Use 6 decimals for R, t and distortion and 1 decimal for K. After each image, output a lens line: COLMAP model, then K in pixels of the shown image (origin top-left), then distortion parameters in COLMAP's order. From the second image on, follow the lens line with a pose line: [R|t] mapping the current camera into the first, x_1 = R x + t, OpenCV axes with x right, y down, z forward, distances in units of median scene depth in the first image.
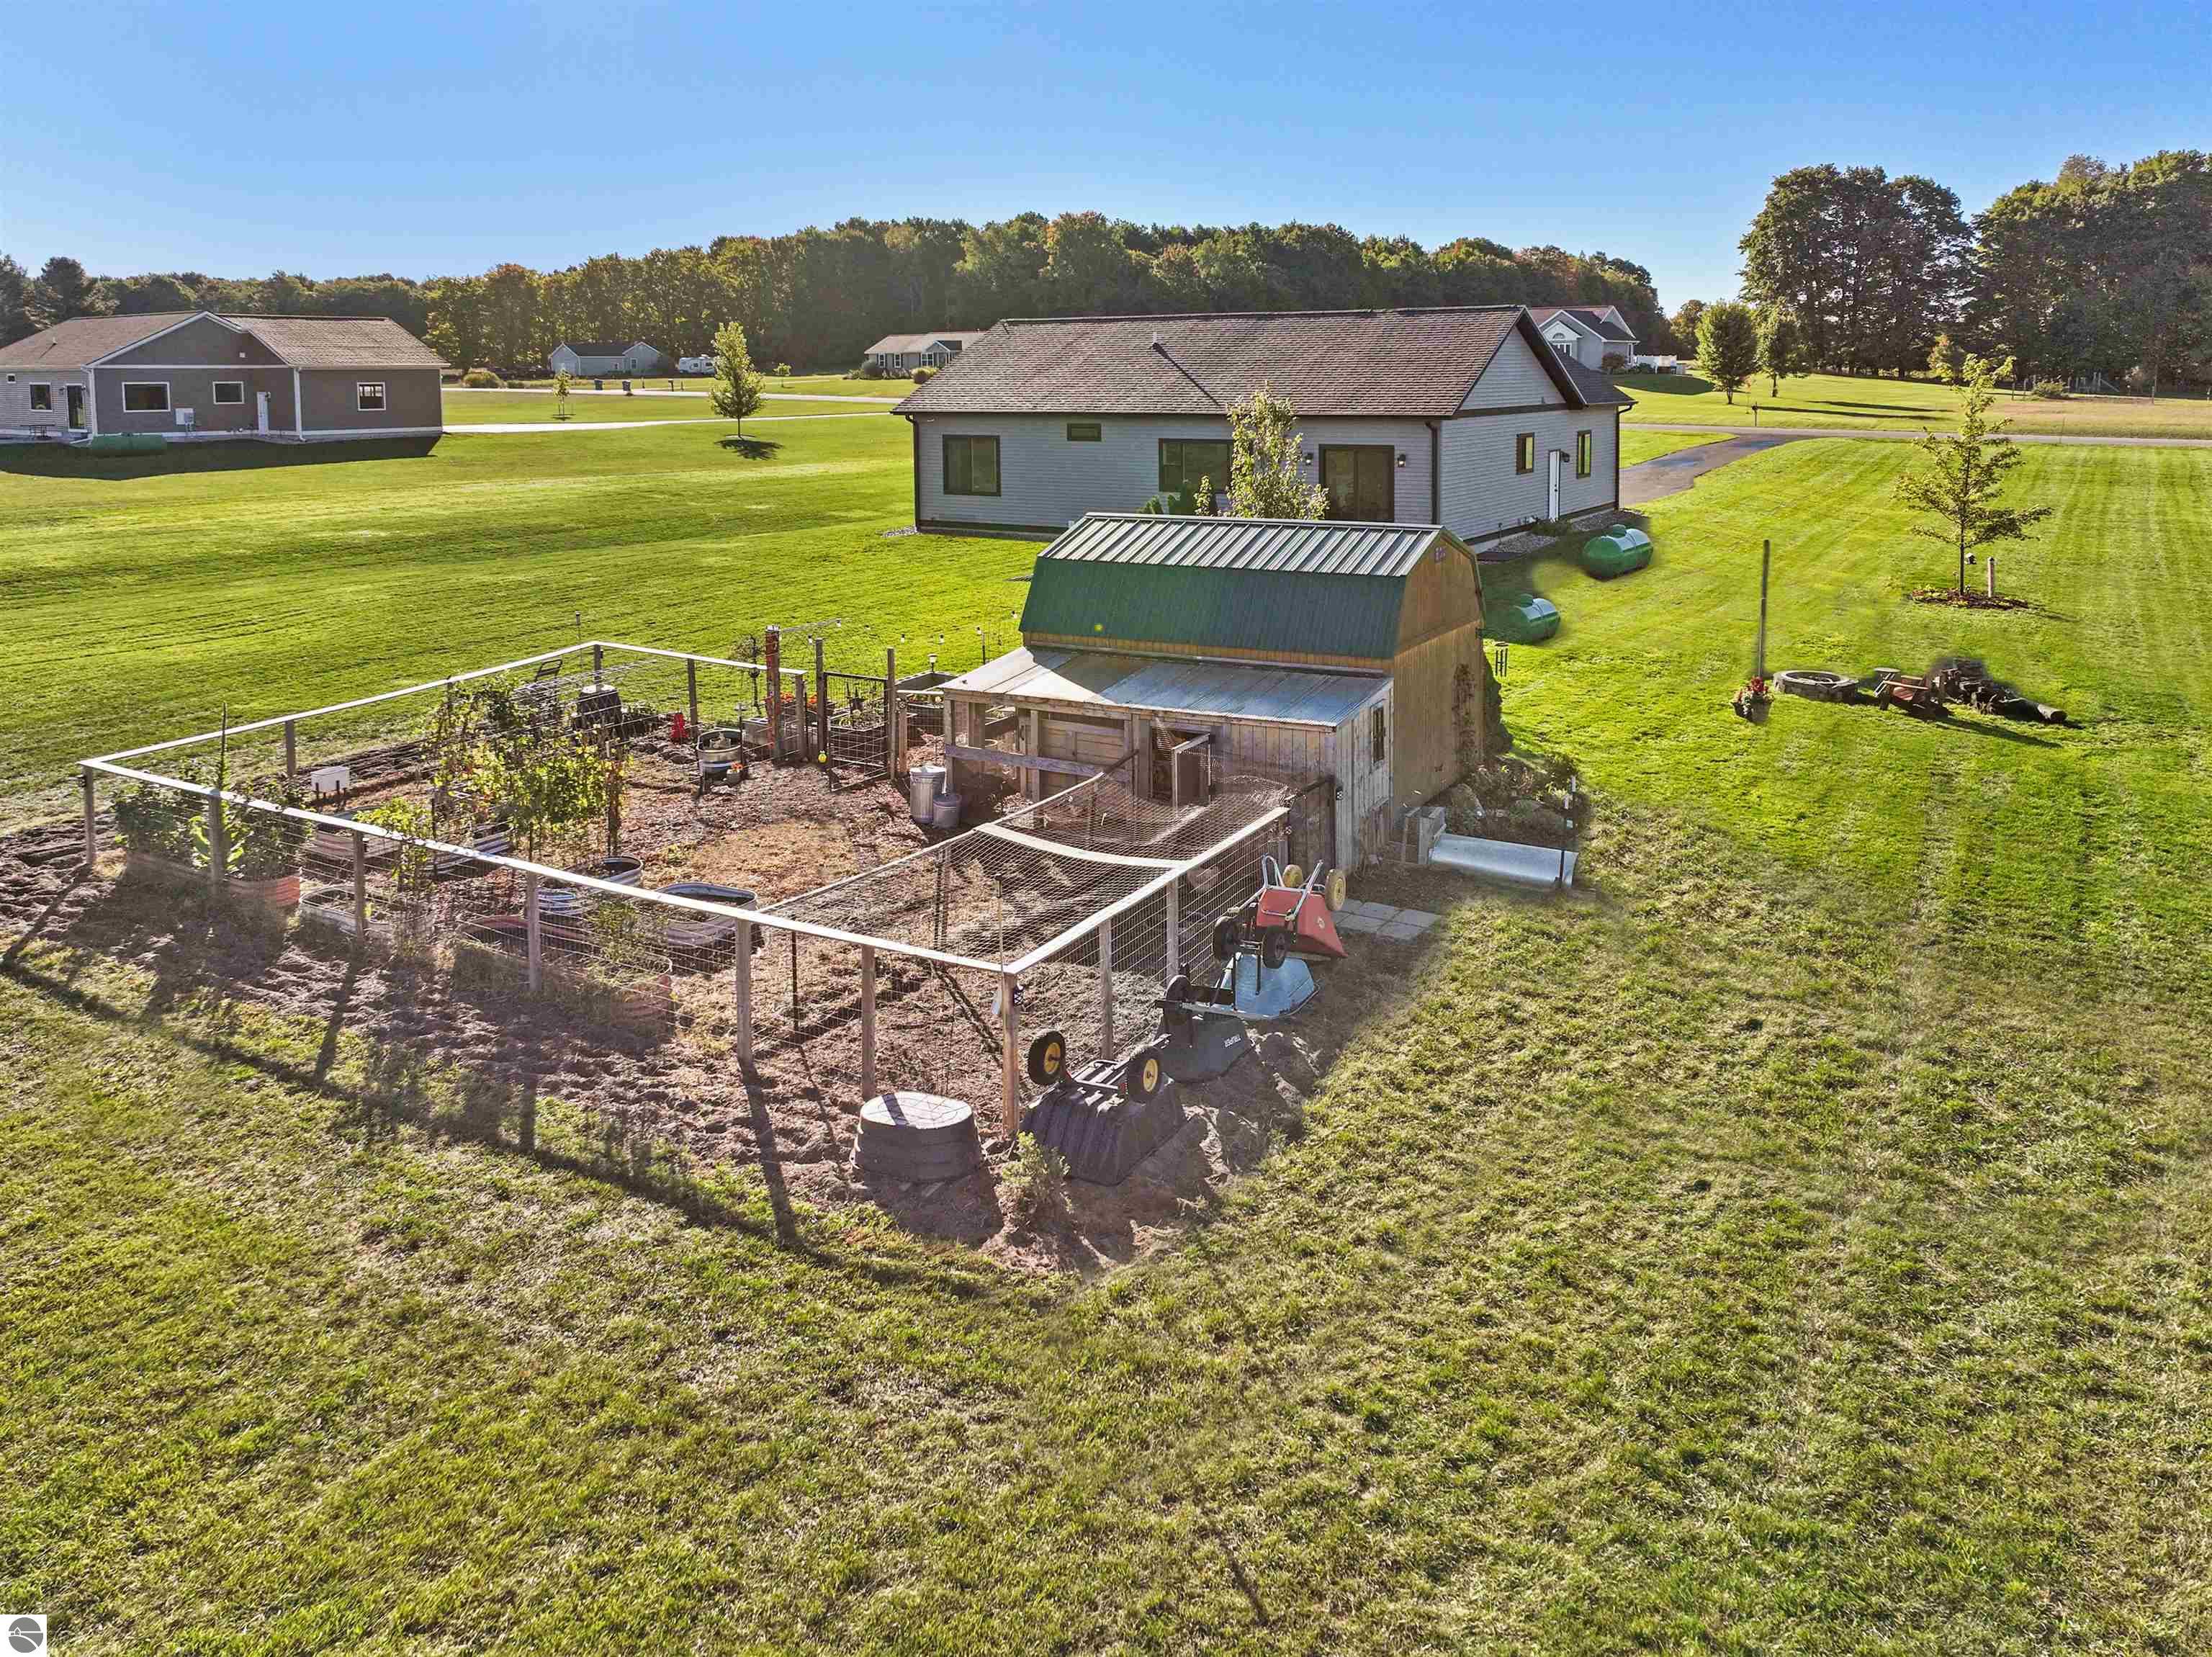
lens RADIAL K [[1707.2, 0, 1106.0], [0, 1707.2, 828.5], [0, 0, 1]] dist [0.056933, 0.001529]
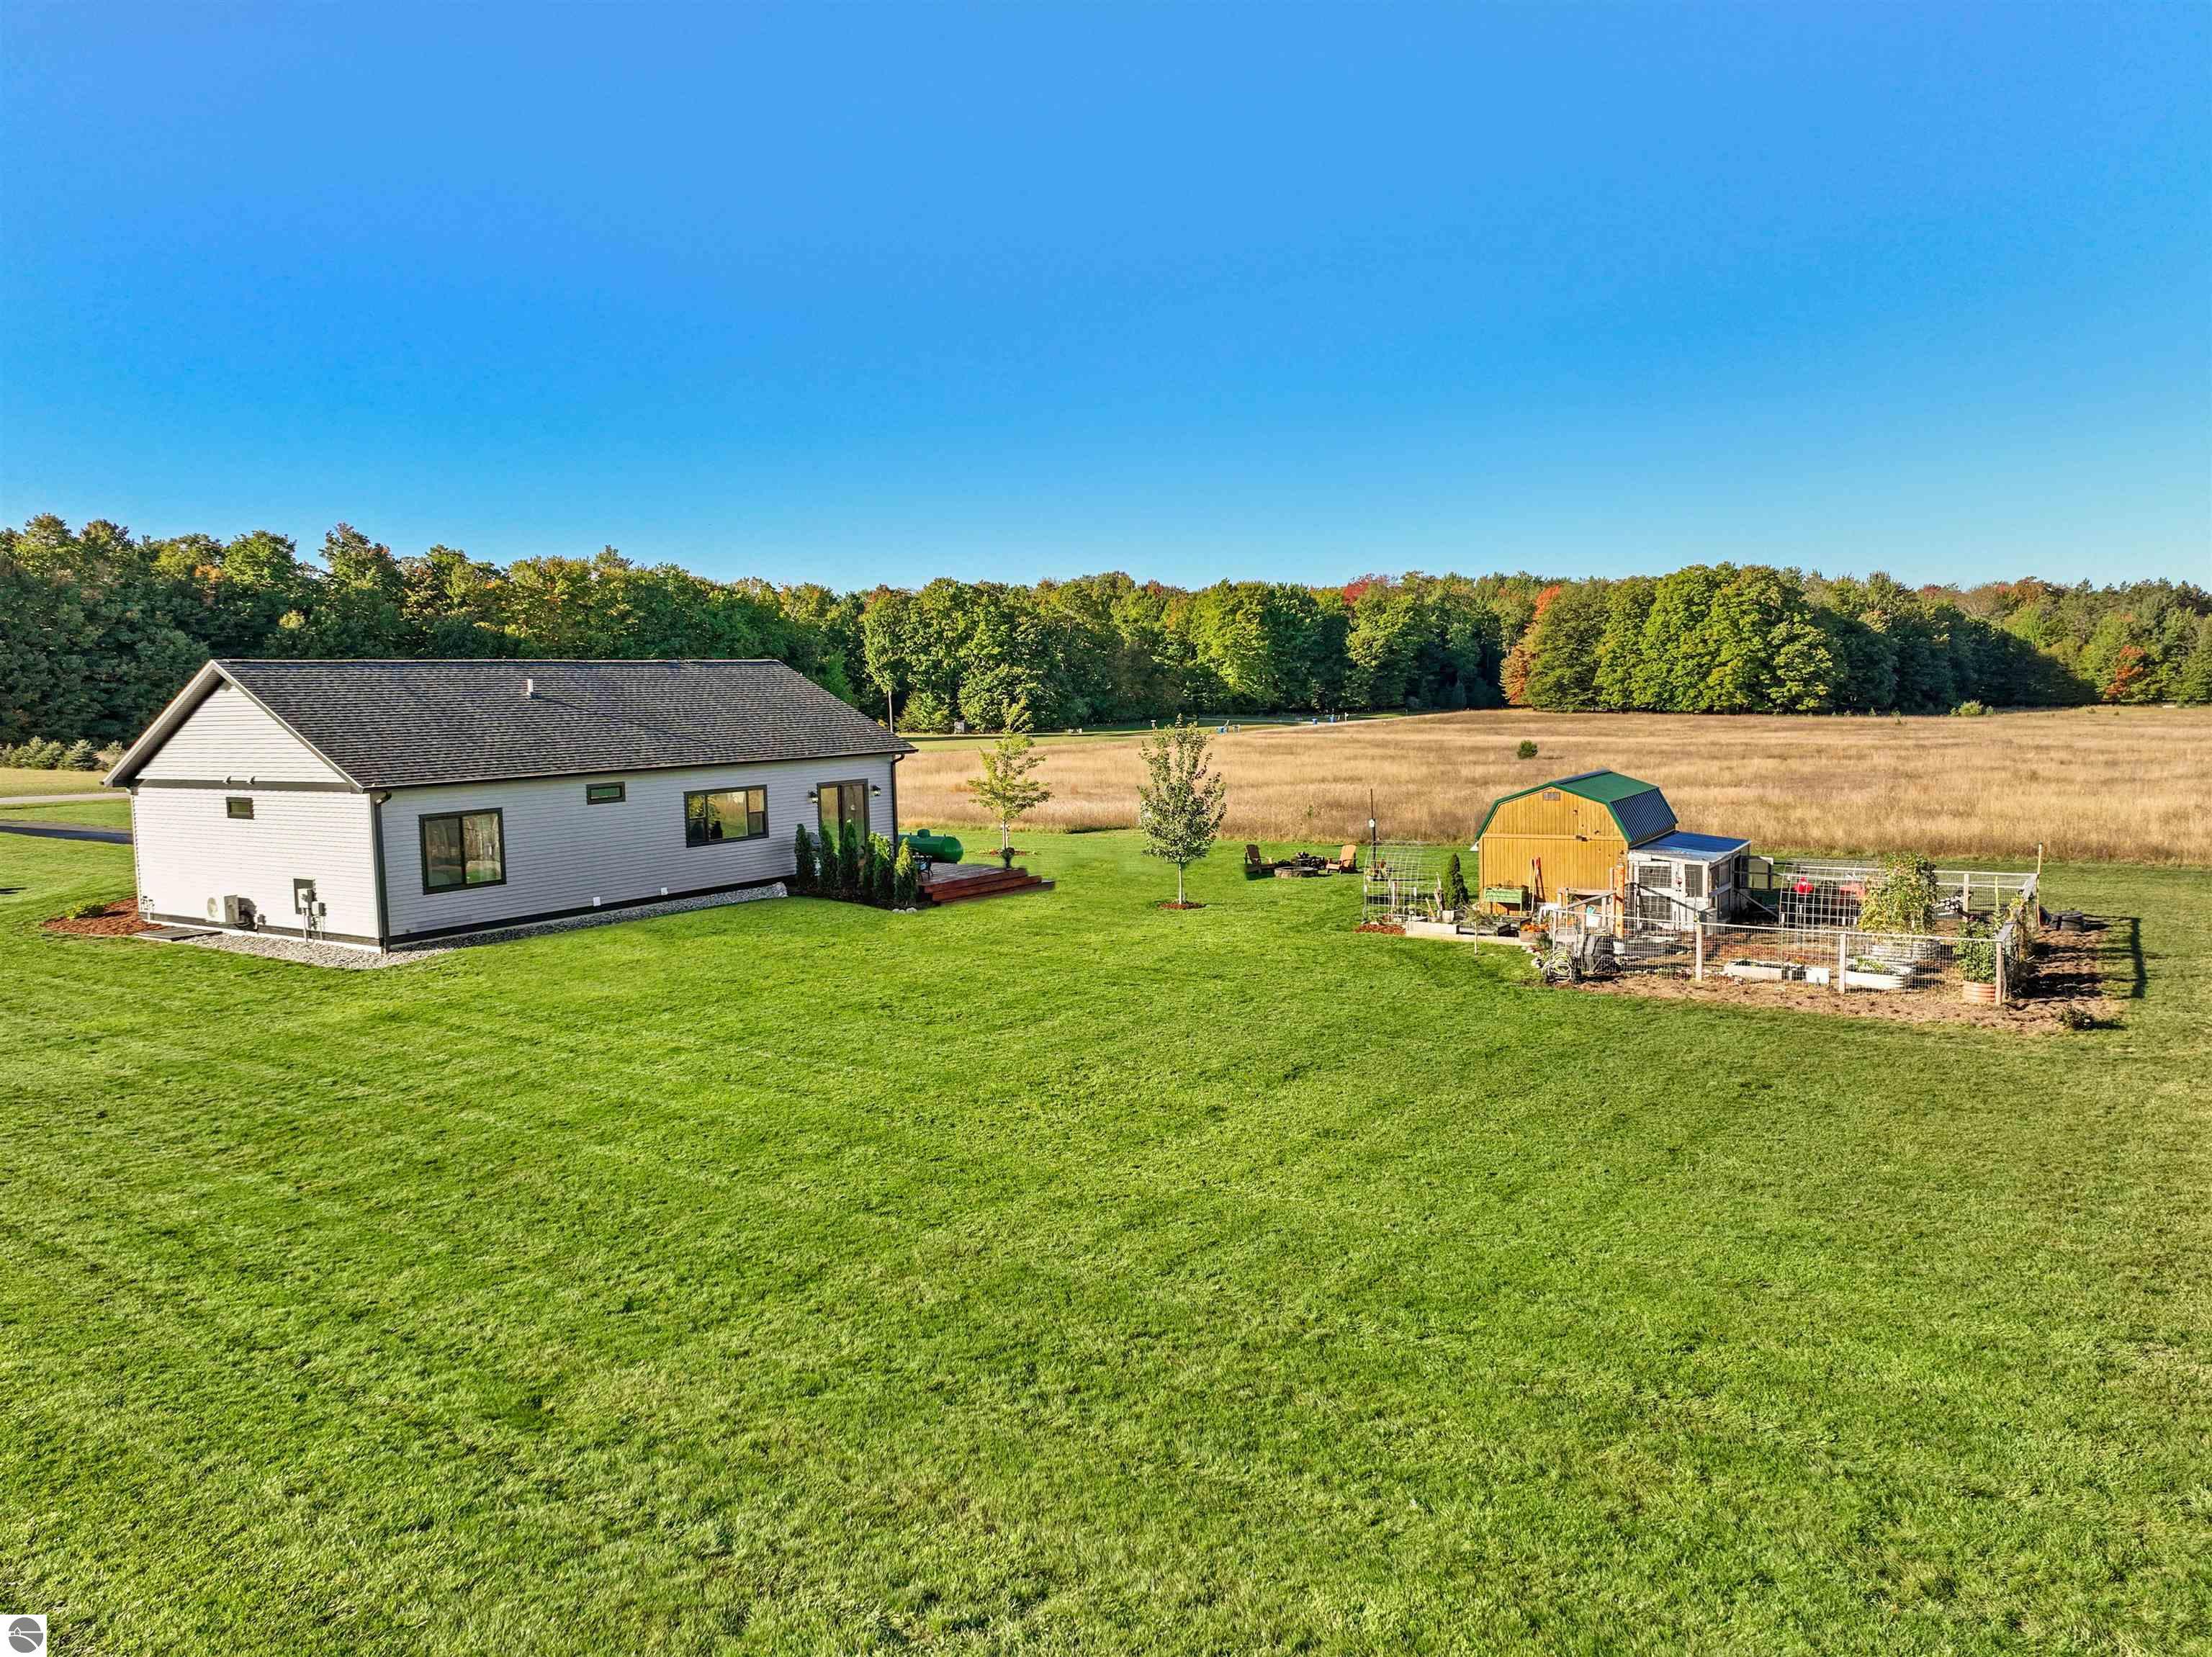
lens RADIAL K [[1707.2, 0, 1106.0], [0, 1707.2, 828.5], [0, 0, 1]] dist [0.056933, 0.001529]
pose [[0.080168, -0.084661, 0.993180, -0.178914], [0.281050, 0.957880, 0.058965, -0.041601], [-0.956339, 0.274406, 0.100586, 0.145524]]
